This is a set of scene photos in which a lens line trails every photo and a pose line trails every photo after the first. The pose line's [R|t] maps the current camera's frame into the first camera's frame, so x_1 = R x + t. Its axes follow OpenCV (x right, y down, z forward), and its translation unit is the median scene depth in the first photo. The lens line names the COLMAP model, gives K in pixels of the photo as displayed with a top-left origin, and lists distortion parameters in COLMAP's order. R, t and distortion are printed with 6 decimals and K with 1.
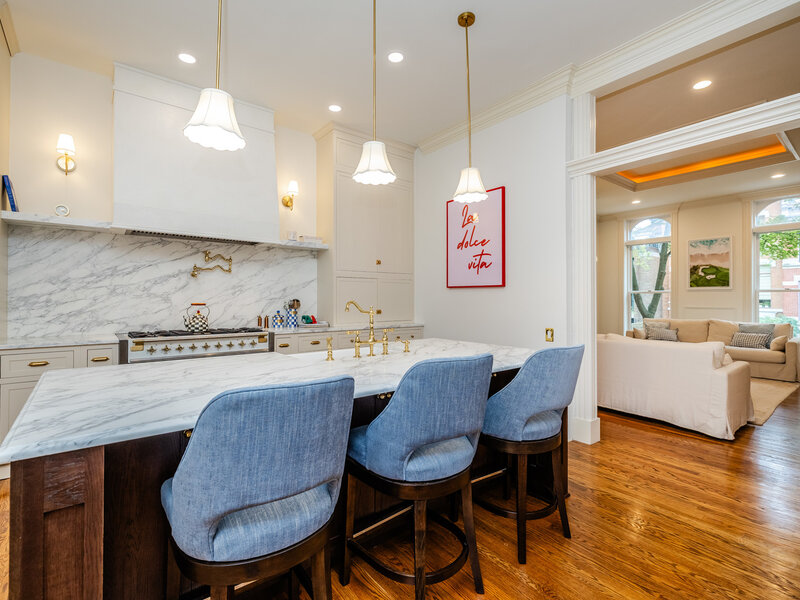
lens RADIAL K [[378.3, 0, 396.5], [0, 378.3, 297.0], [0, 0, 1]] dist [0.002138, 0.000532]
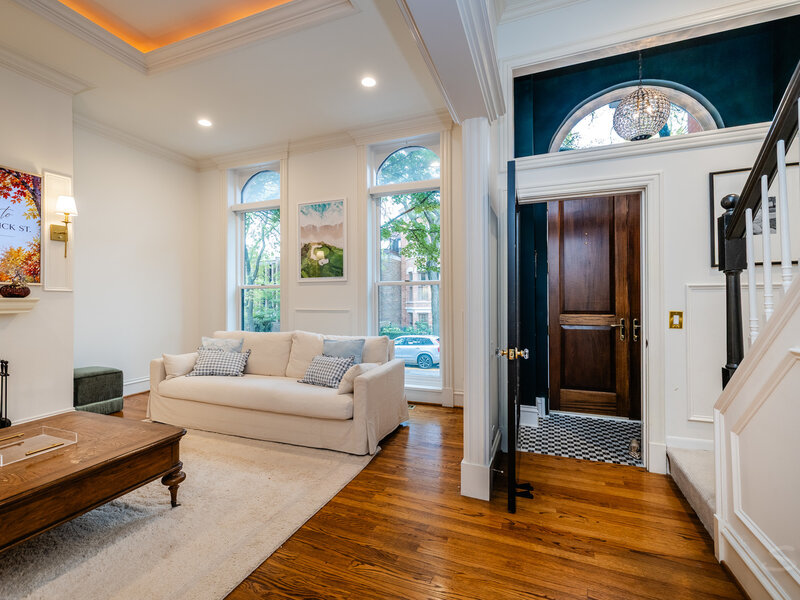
lens RADIAL K [[378.3, 0, 396.5], [0, 378.3, 297.0], [0, 0, 1]] dist [0.002138, 0.000532]
pose [[0.852764, -0.002380, 0.522291, 0.604741], [0.004798, 0.999983, -0.003277, 0.008628], [-0.522274, 0.005300, 0.852761, 0.397289]]
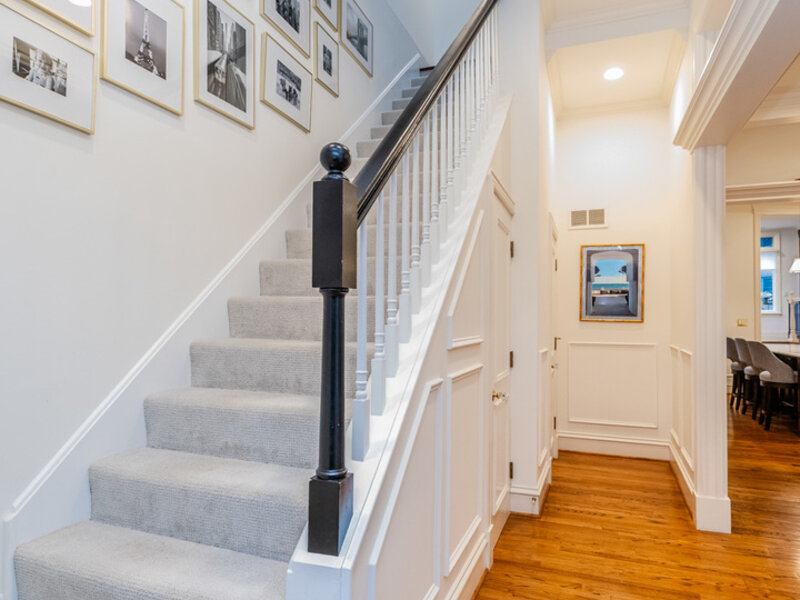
lens RADIAL K [[489.9, 0, 400.0], [0, 489.9, 300.0], [0, 0, 1]] dist [0.005050, 0.000149]
pose [[-0.868802, -0.027709, -0.494384, 0.960894], [-0.011483, 0.999292, -0.035828, 0.002294], [0.495027, -0.025450, -0.868505, 0.630058]]
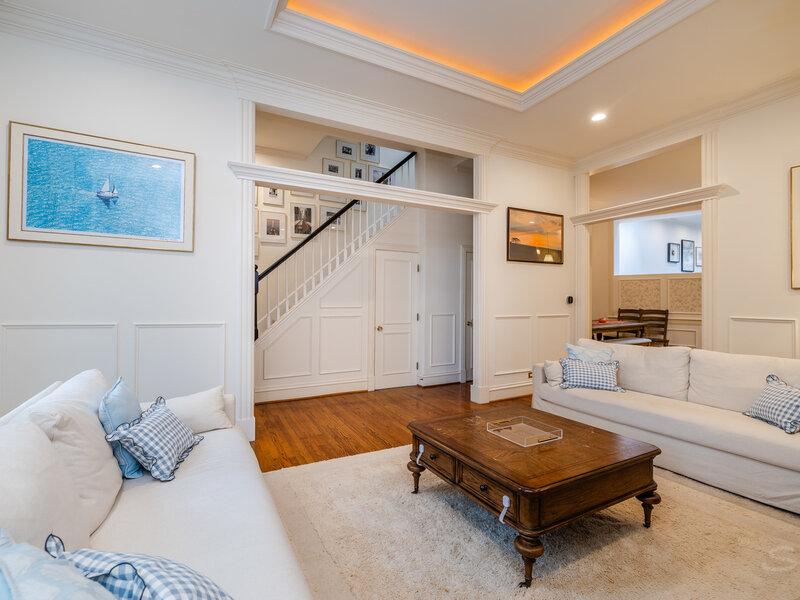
lens RADIAL K [[378.3, 0, 395.6], [0, 378.3, 285.7], [0, 0, 1]] dist [0.000723, 0.000149]
pose [[-0.988462, 0.001258, 0.151464, 0.579288], [-0.004638, 0.999245, -0.038563, 0.003142], [-0.151399, -0.038820, -0.987710, 1.056799]]
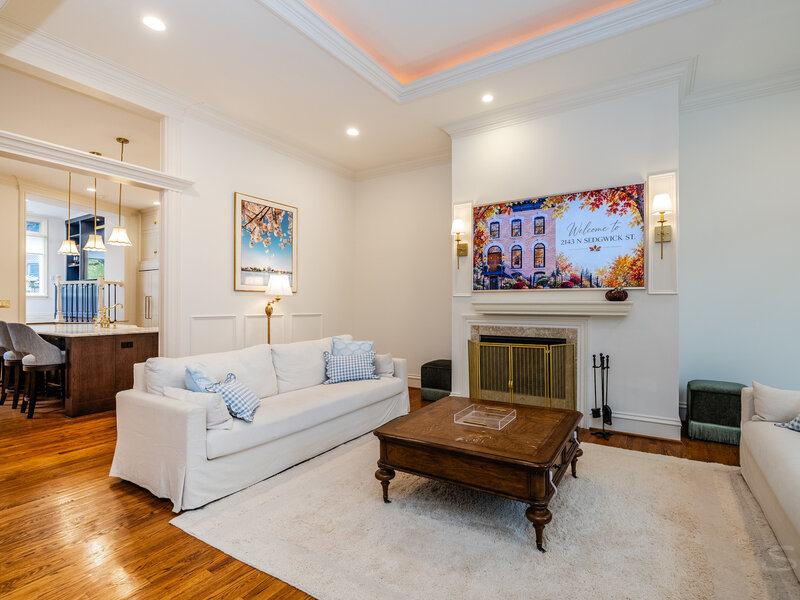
lens RADIAL K [[393.6, 0, 422.1], [0, 393.6, 302.6], [0, 0, 1]] dist [-0.002564, -0.000757]
pose [[0.360533, -0.004871, -0.932734, 0.820560], [0.004981, 0.999982, -0.003296, 0.008210], [0.932733, -0.003458, 0.360551, 0.570625]]
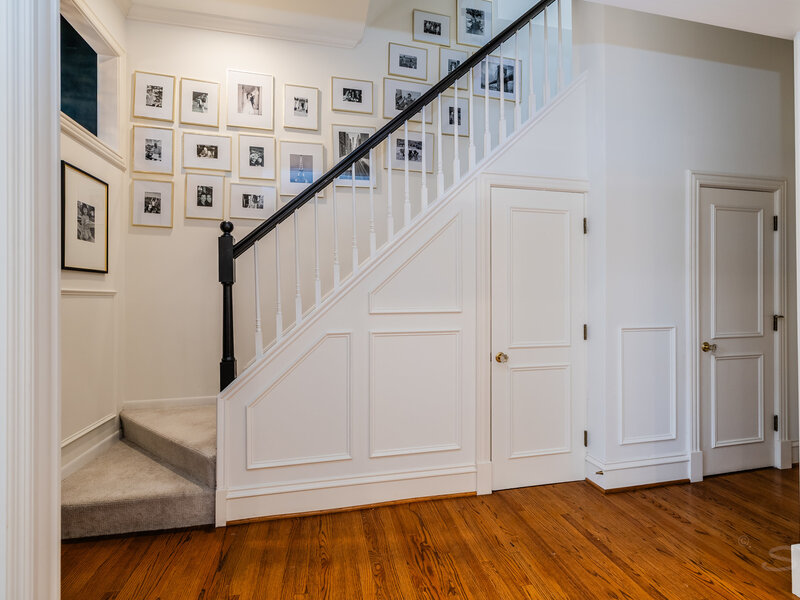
lens RADIAL K [[378.3, 0, 396.5], [0, 378.3, 297.0], [0, 0, 1]] dist [0.002138, 0.000532]
pose [[-0.910129, 0.005695, 0.414287, 0.663639], [0.002723, 0.999966, -0.007763, 0.006254], [-0.414317, -0.005937, -0.910113, 0.689435]]
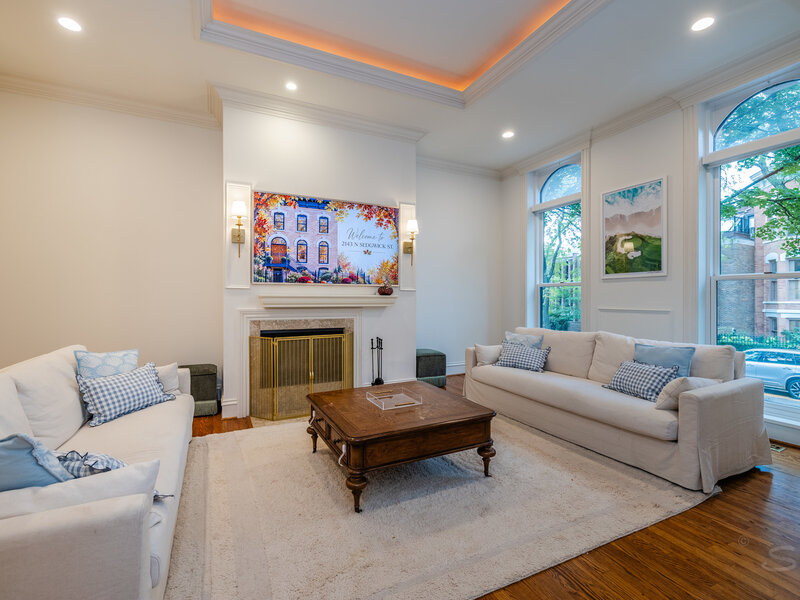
lens RADIAL K [[378.3, 0, 396.5], [0, 378.3, 297.0], [0, 0, 1]] dist [0.002138, 0.000532]
pose [[0.981301, -0.000777, -0.192478, 0.596907], [0.000741, 1.000000, -0.000262, 0.008753], [0.192478, 0.000114, 0.981301, 0.390193]]
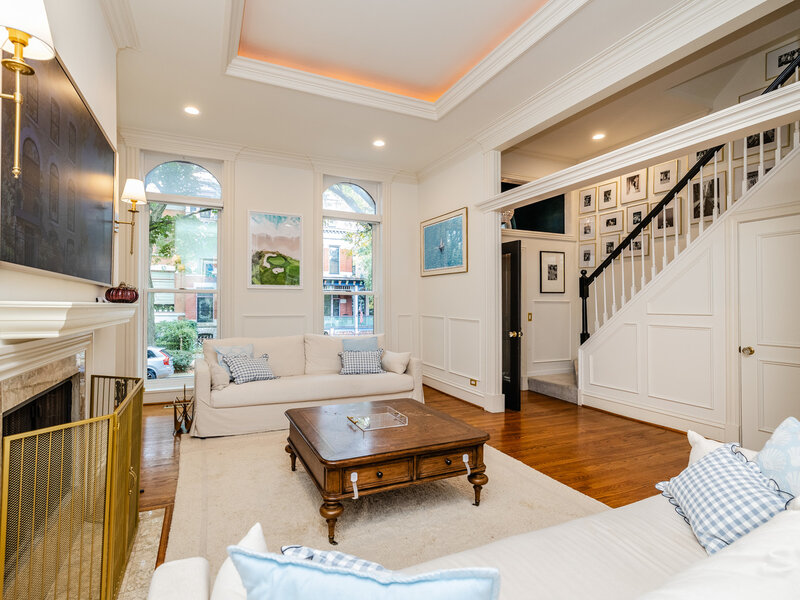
lens RADIAL K [[378.3, 0, 396.5], [0, 378.3, 297.0], [0, 0, 1]] dist [0.002138, 0.000532]
pose [[0.195189, 0.018635, 0.980589, 0.214302], [-0.005539, 0.999824, -0.017898, 0.004855], [-0.980750, -0.001938, 0.195258, 0.665831]]
